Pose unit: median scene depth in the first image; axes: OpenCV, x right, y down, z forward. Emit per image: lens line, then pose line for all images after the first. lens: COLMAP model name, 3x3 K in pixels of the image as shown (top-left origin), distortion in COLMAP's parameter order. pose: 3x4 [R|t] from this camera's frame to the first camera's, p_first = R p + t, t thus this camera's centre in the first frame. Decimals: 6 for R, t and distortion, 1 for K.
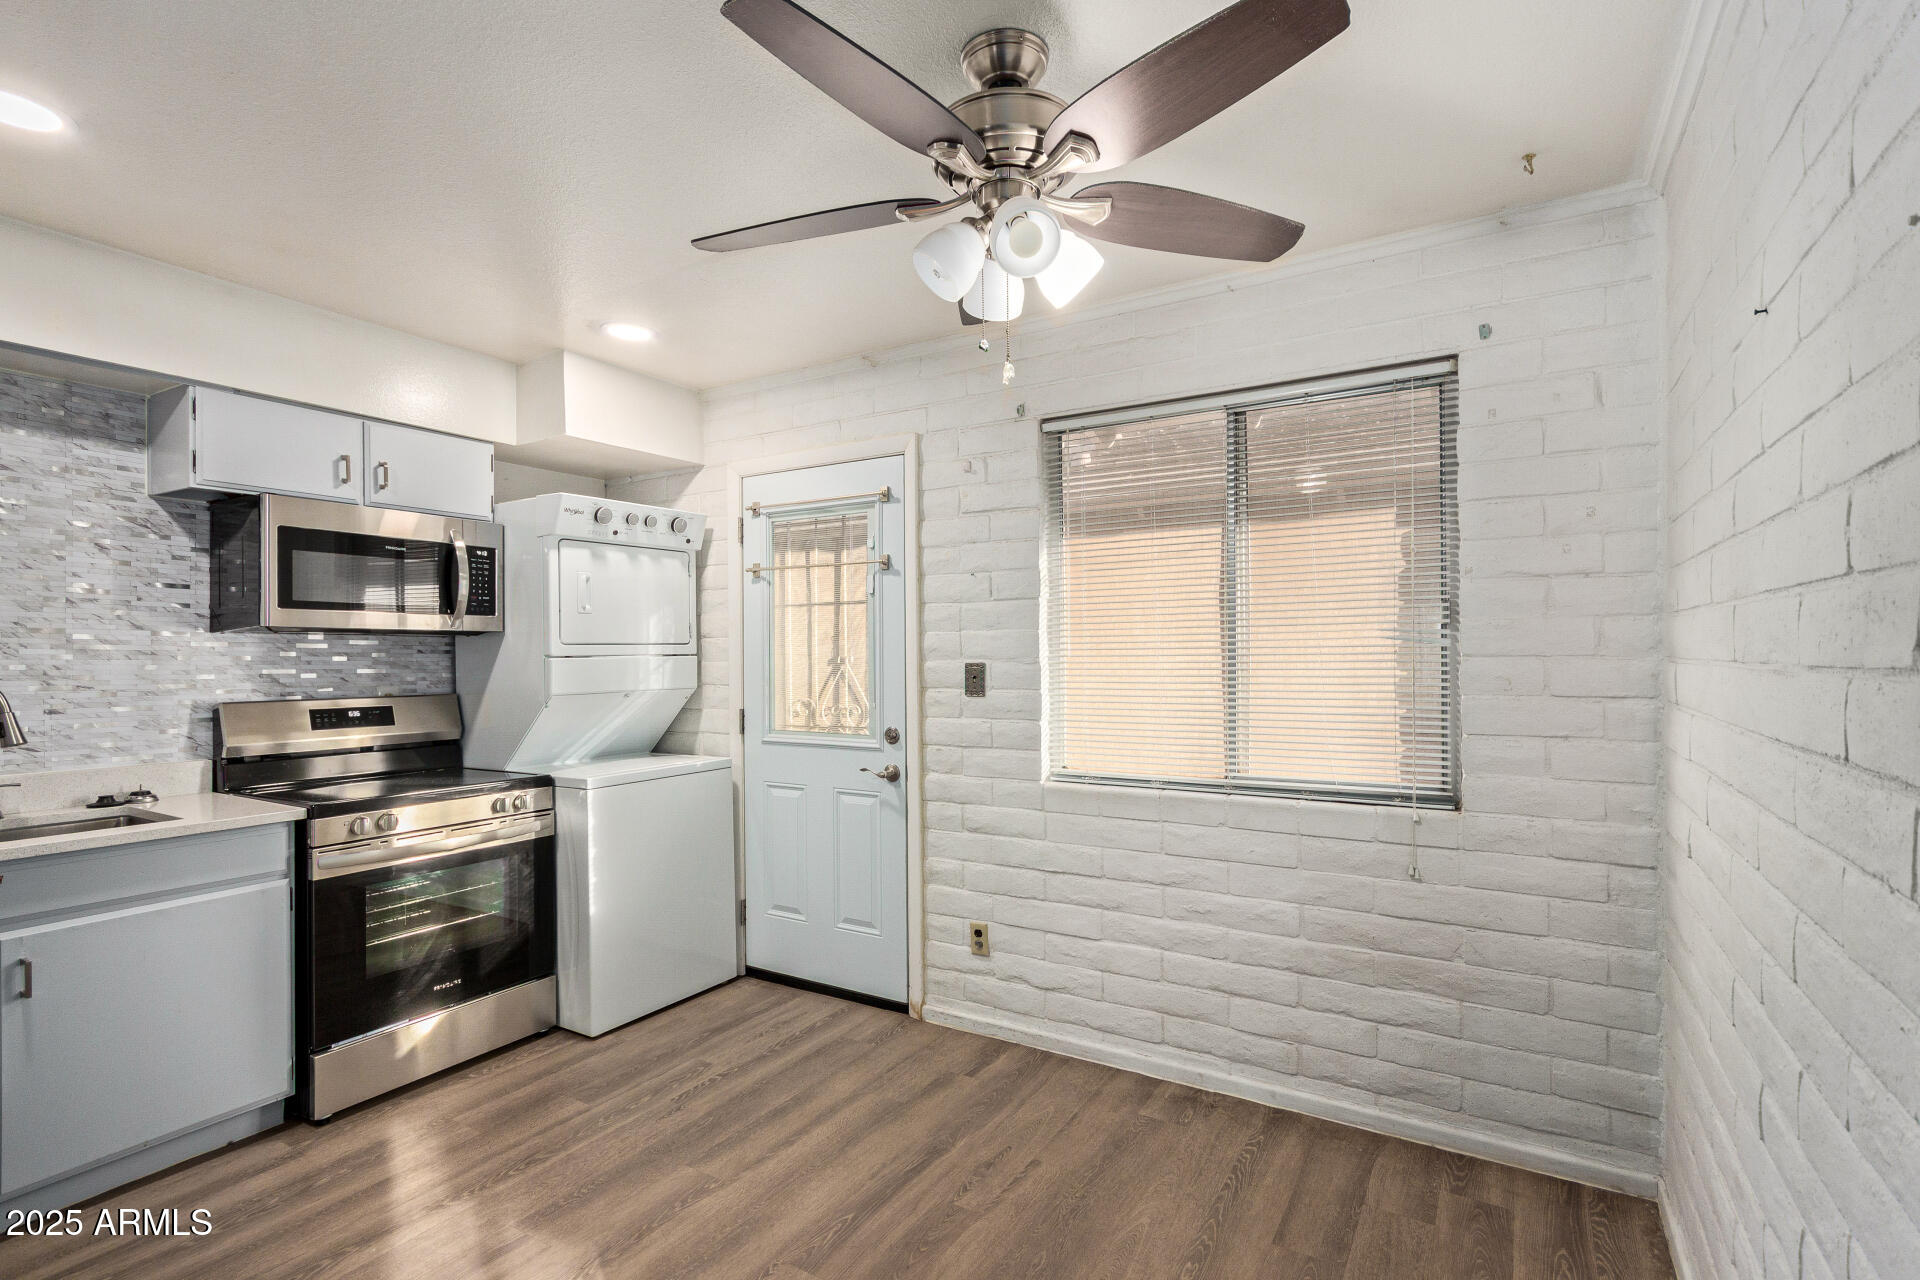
lens RADIAL K [[906.8, 0, 948.2], [0, 906.8, 652.0], [0, 0, 1]] dist [0.001397, 0.000466]
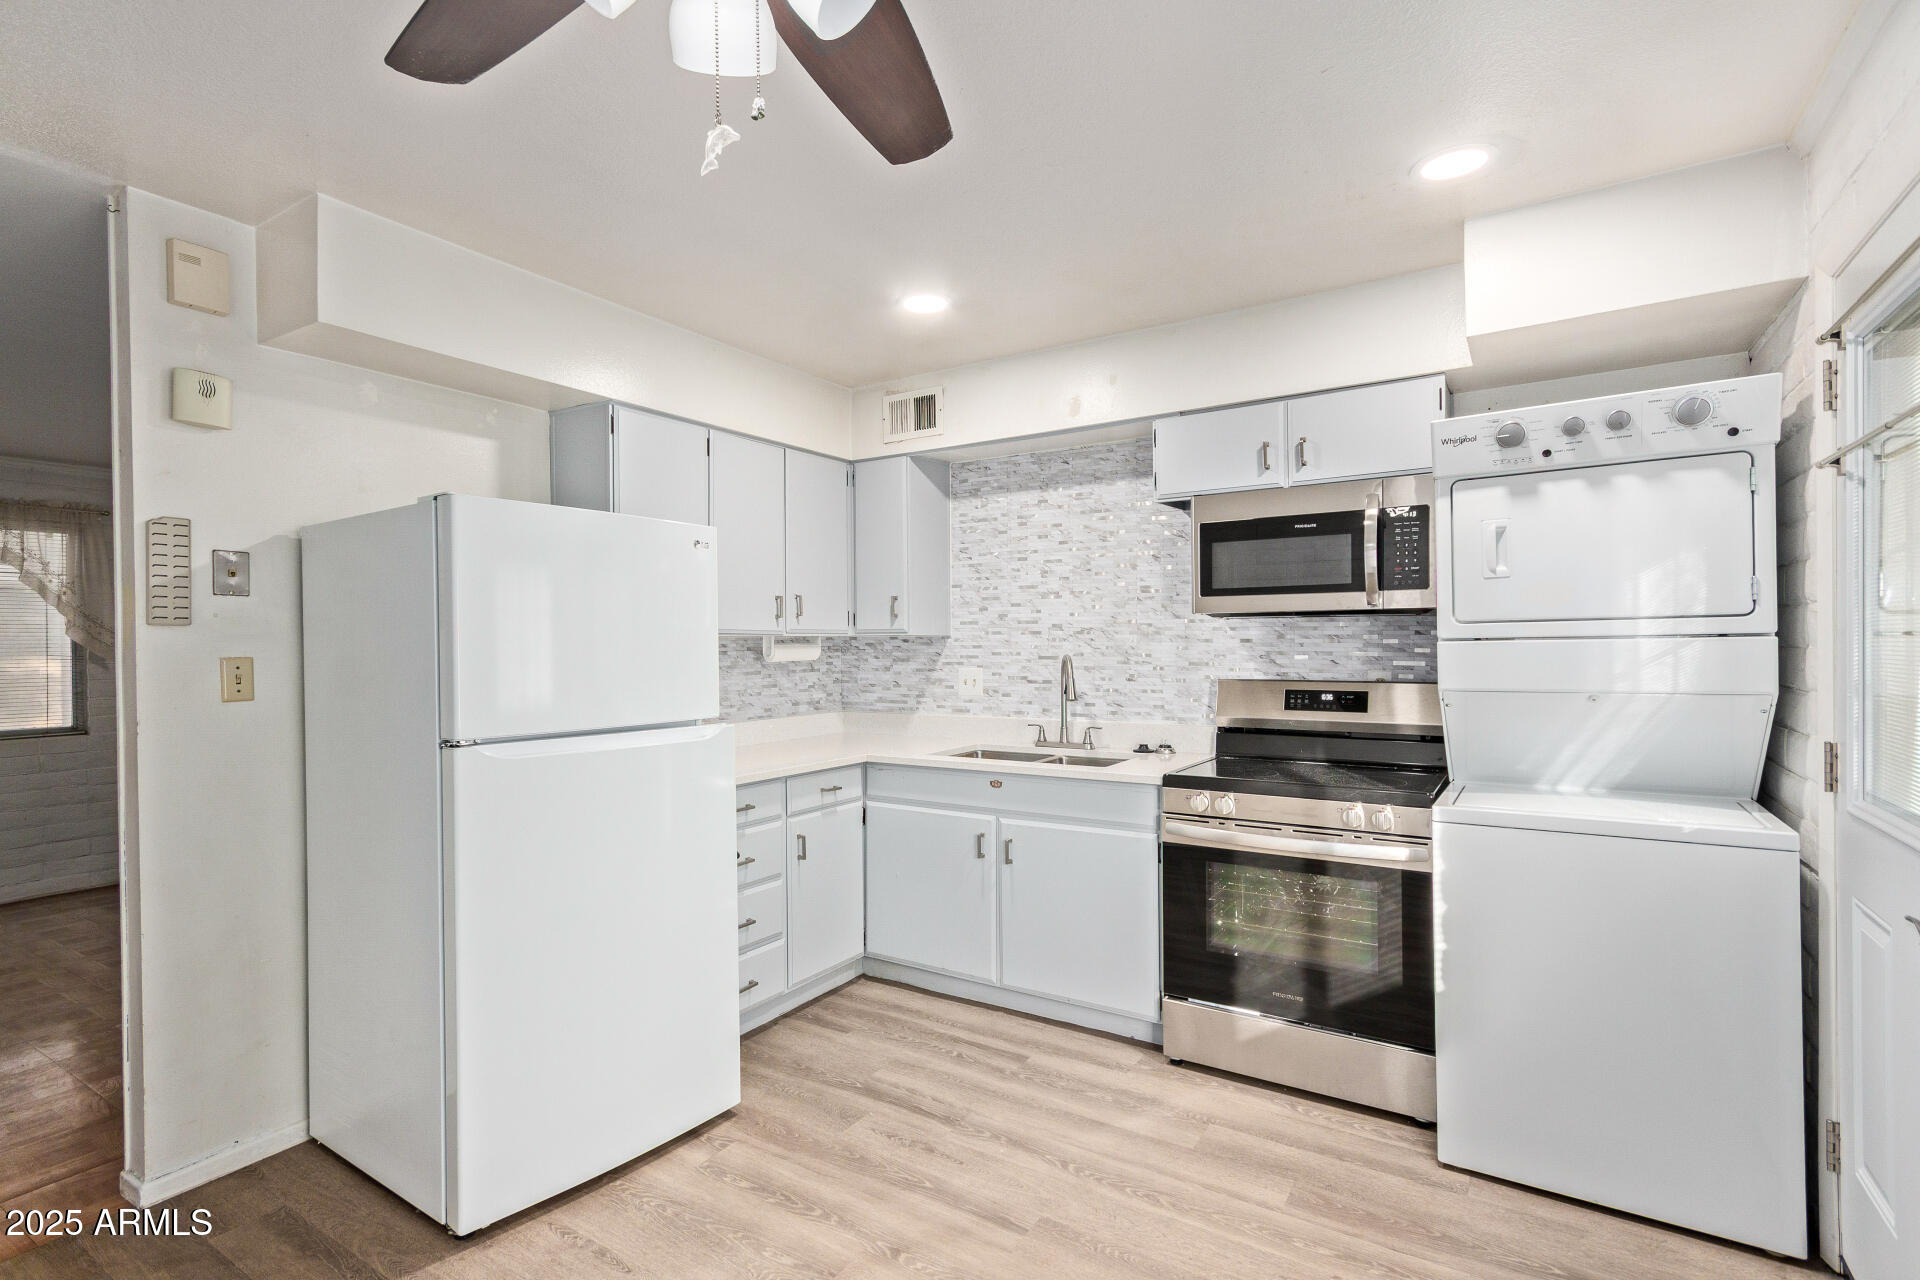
lens RADIAL K [[901.9, 0, 940.8], [0, 901.9, 646.4], [0, 0, 1]] dist [0.000152, 0.000177]
pose [[-0.028700, 0.010715, -0.999531, 0.333579], [0.013823, 0.999851, 0.010321, -0.002732], [0.999492, -0.013520, -0.028844, 0.612908]]
